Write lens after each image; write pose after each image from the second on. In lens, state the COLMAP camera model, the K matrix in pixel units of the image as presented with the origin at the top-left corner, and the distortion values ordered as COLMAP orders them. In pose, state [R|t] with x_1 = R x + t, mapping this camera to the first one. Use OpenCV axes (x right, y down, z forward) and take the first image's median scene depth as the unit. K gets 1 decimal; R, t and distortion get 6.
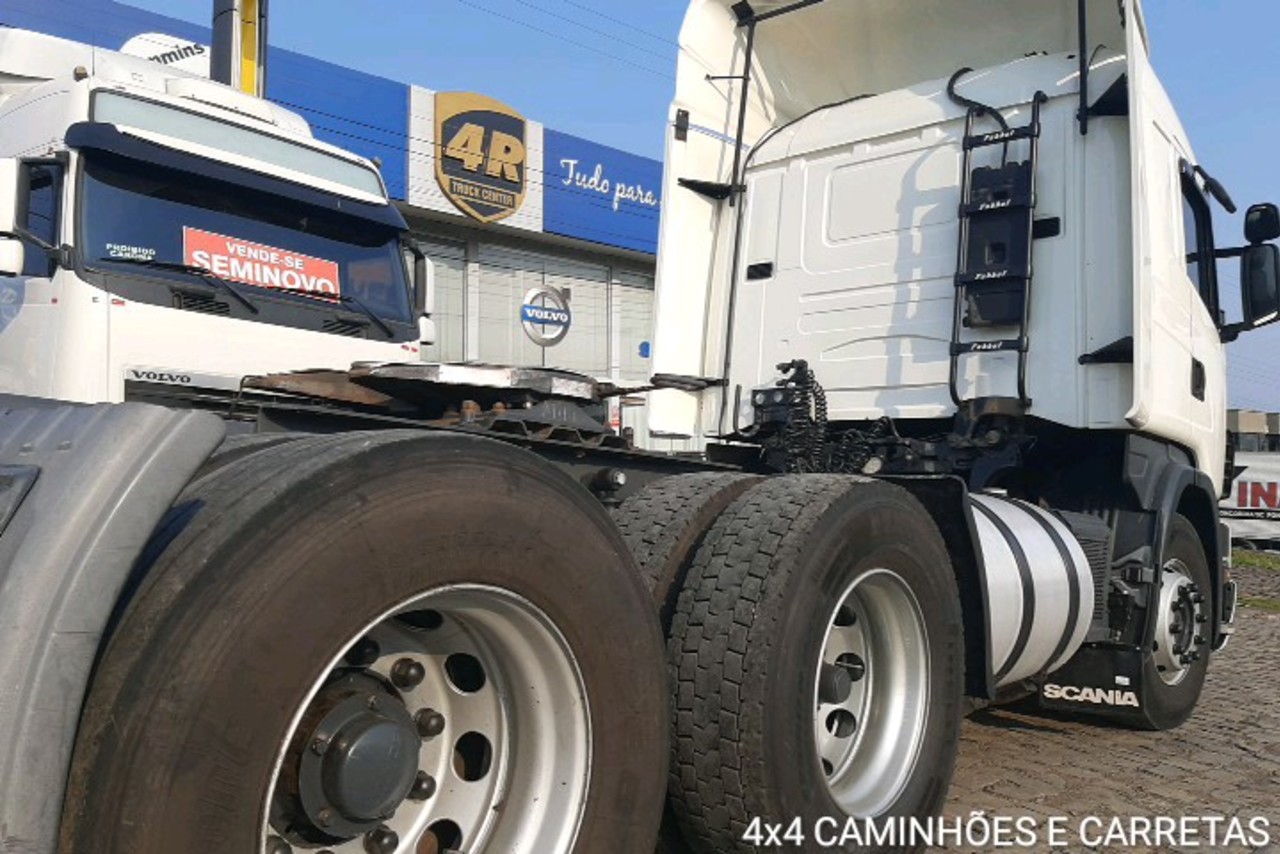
lens RADIAL K [[1020.6, 0, 640.3], [0, 1020.6, 431.1], [0, 0, 1]] dist [0.078986, -0.170529]
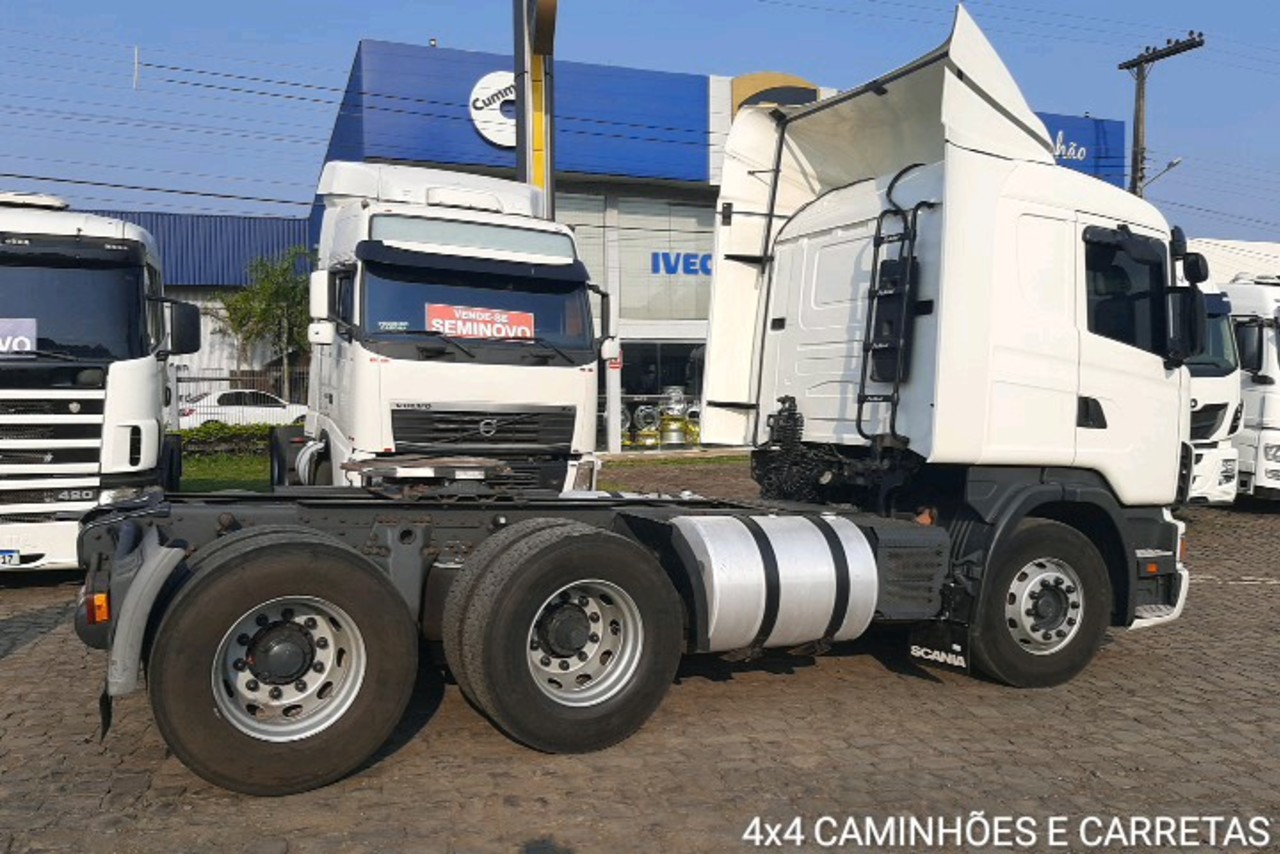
lens RADIAL K [[1020.6, 0, 640.3], [0, 1020.6, 431.1], [0, 0, 1]] dist [0.078986, -0.170529]
pose [[0.920341, -0.000958, -0.391115, 0.467750], [0.033909, 0.996427, 0.077353, -0.125064], [0.389643, -0.084453, 0.917085, -0.299491]]
